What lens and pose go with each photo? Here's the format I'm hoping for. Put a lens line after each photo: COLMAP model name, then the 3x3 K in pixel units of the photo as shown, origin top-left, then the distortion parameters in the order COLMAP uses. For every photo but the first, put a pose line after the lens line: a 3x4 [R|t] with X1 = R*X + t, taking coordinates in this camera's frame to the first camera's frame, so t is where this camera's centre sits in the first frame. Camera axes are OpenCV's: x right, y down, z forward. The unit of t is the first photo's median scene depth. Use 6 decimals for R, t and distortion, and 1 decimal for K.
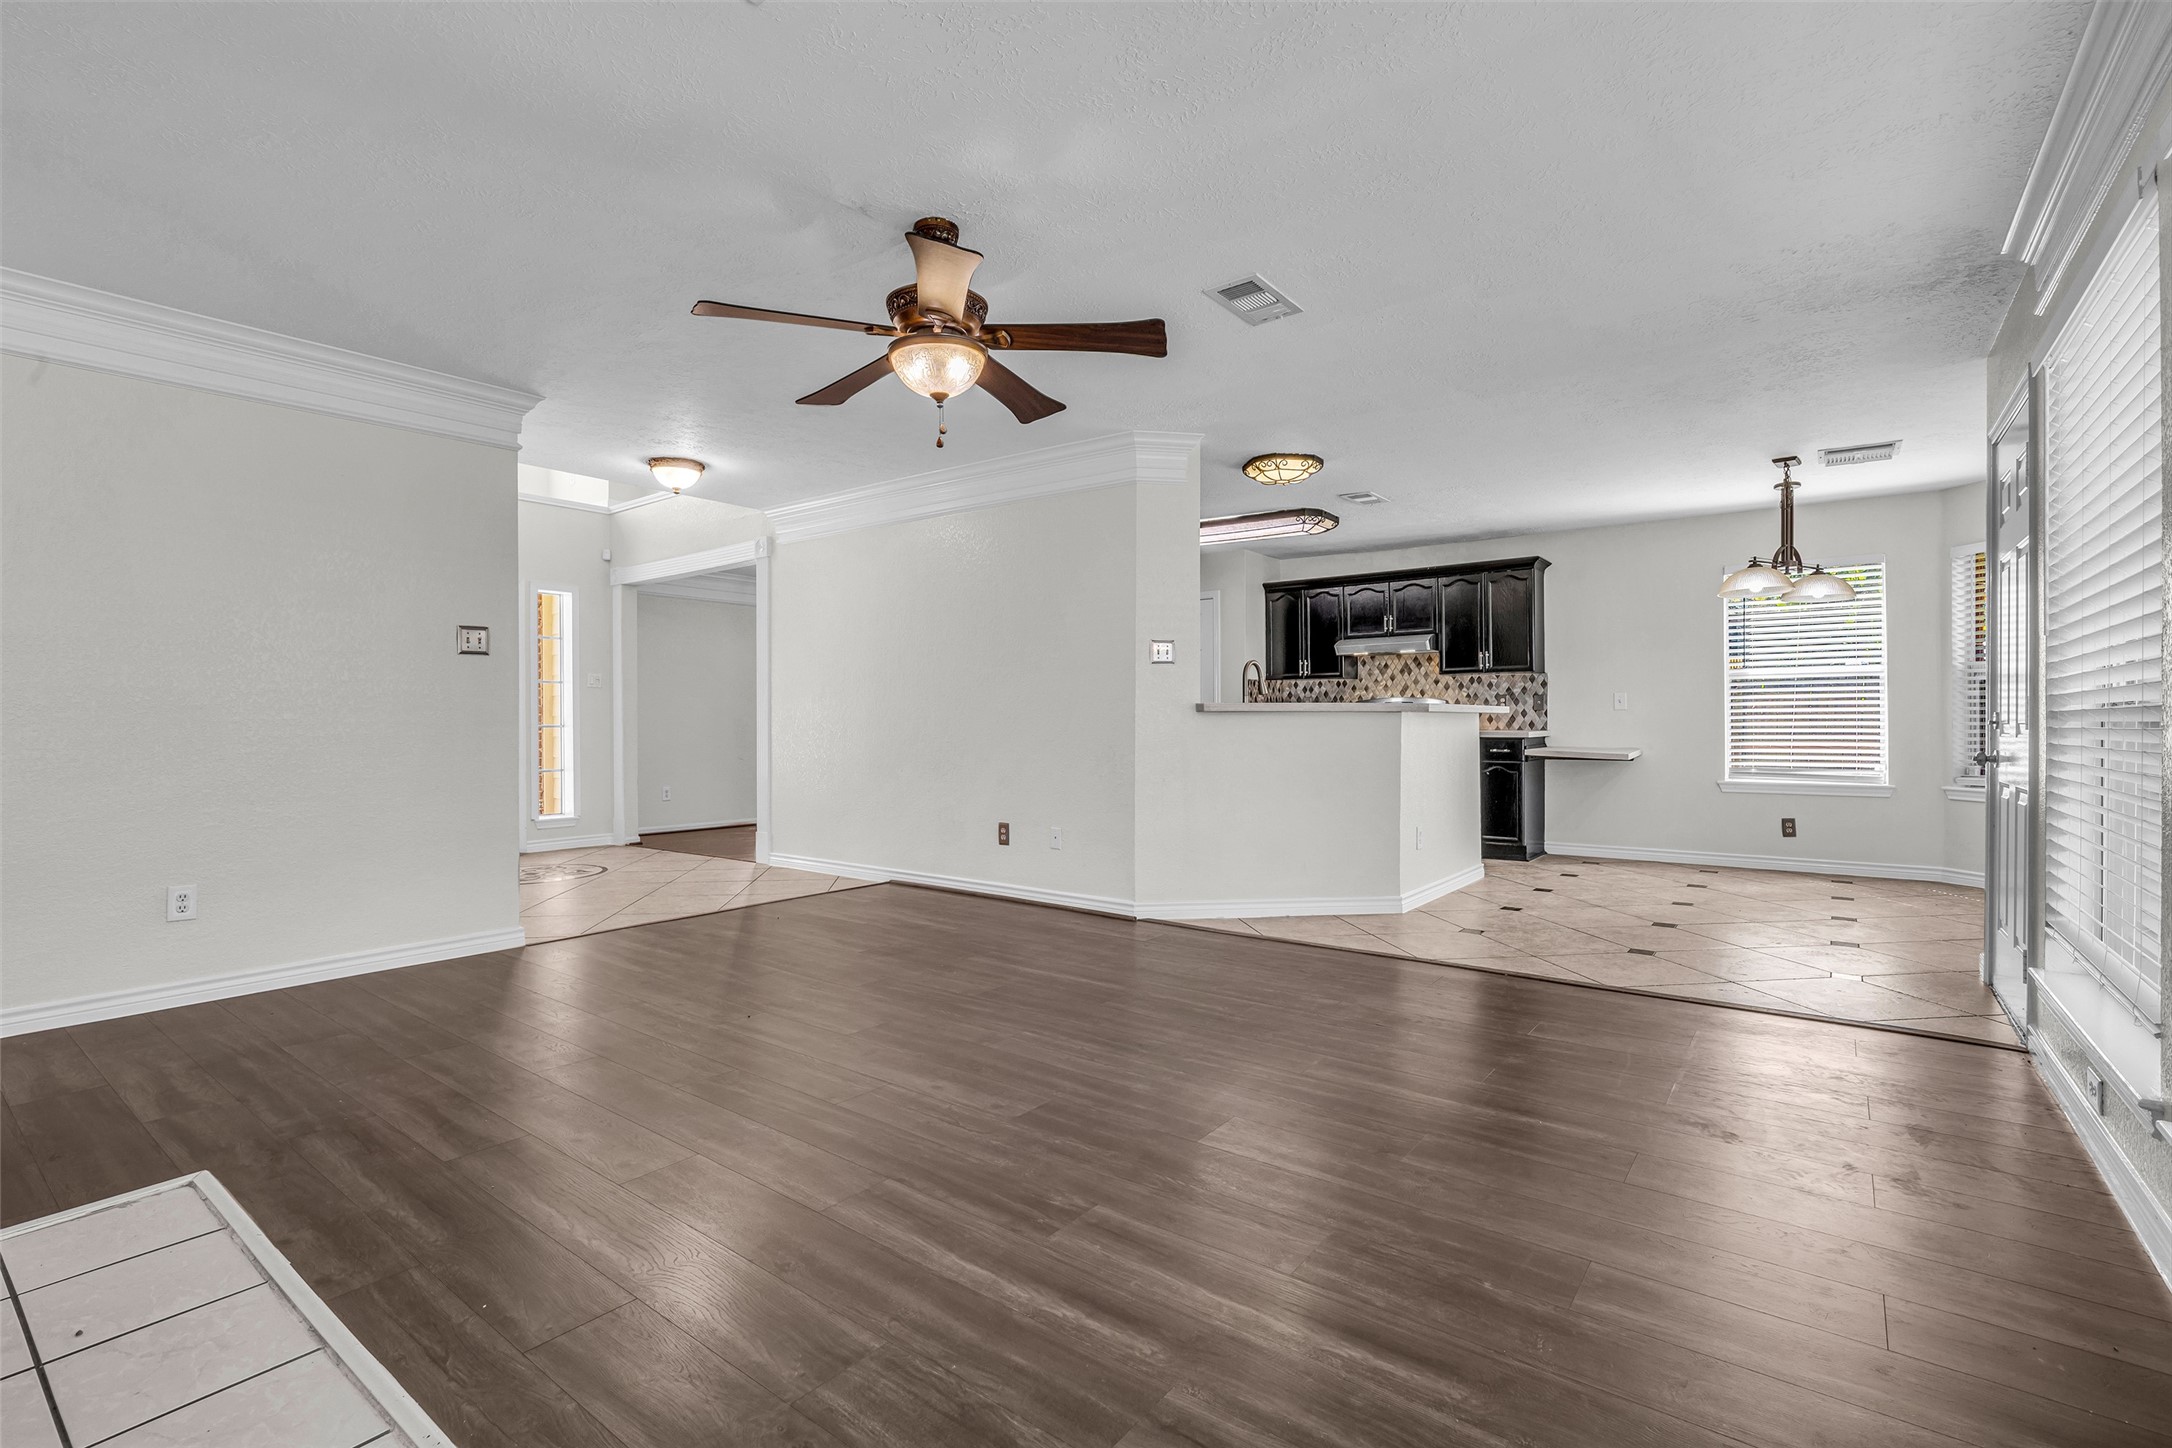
lens RADIAL K [[1001.2, 0, 1079.8], [0, 1001.2, 723.4], [0, 0, 1]] dist [-0.014980, 0.000378]
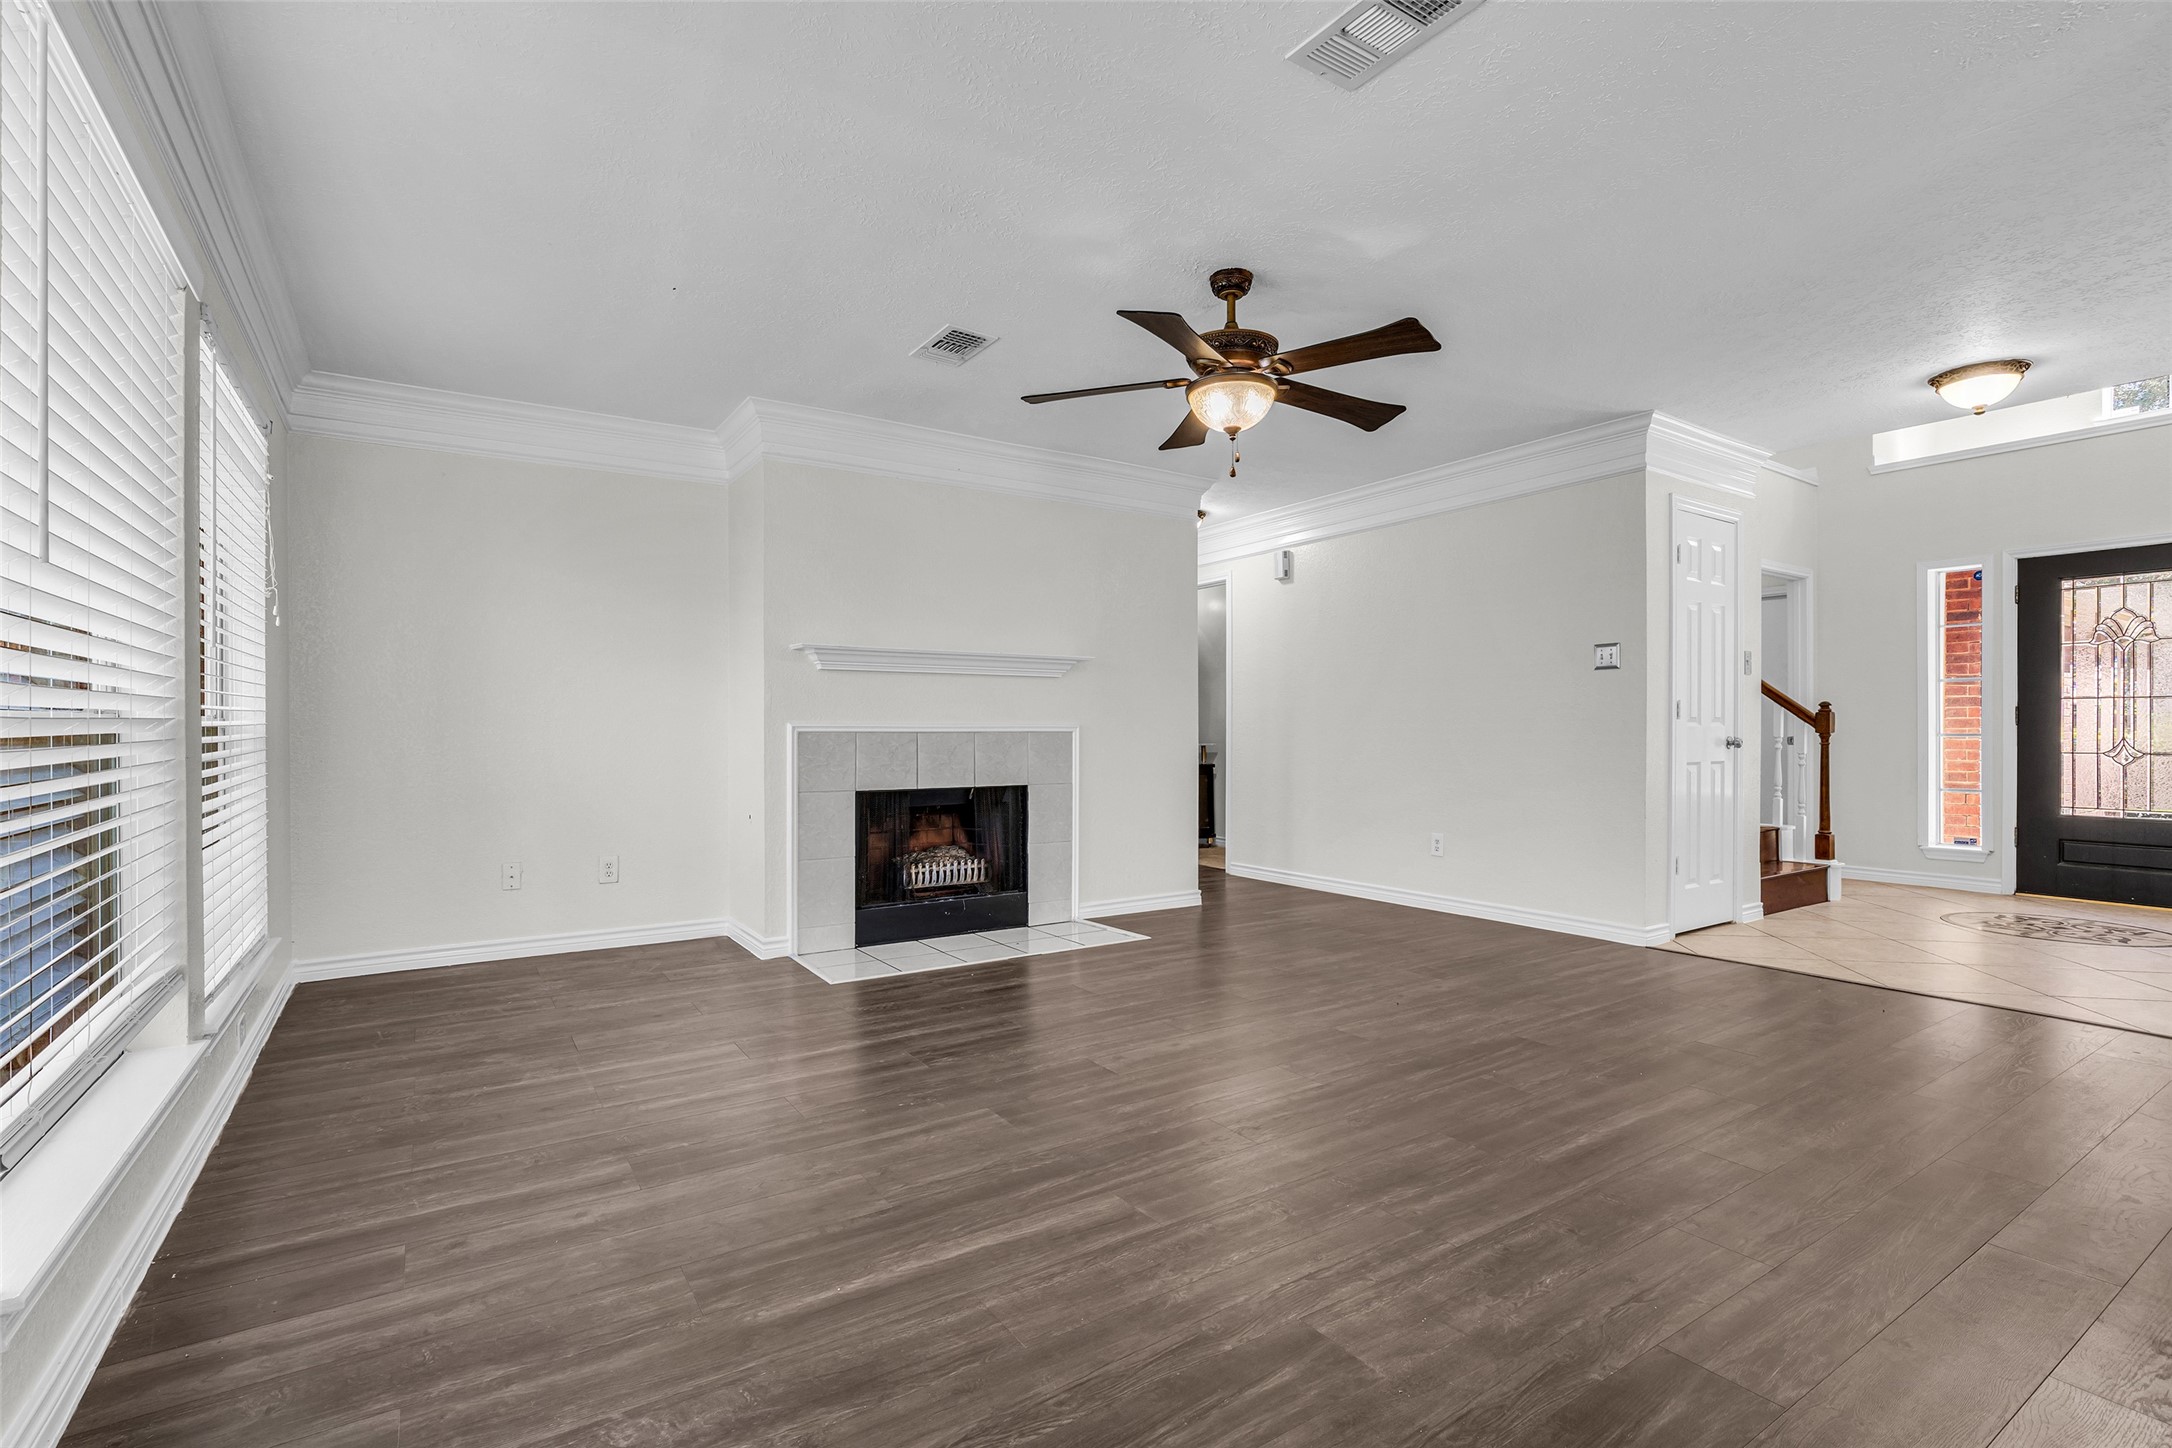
lens RADIAL K [[1001.2, 0, 1089.6], [0, 1001.2, 728.0], [0, 0, 1]] dist [-0.014980, 0.000378]
pose [[-0.337906, -0.000433, -0.941180, 0.811121], [0.001624, 0.999998, -0.001043, -0.004584], [0.941178, -0.001880, -0.337905, 1.064029]]
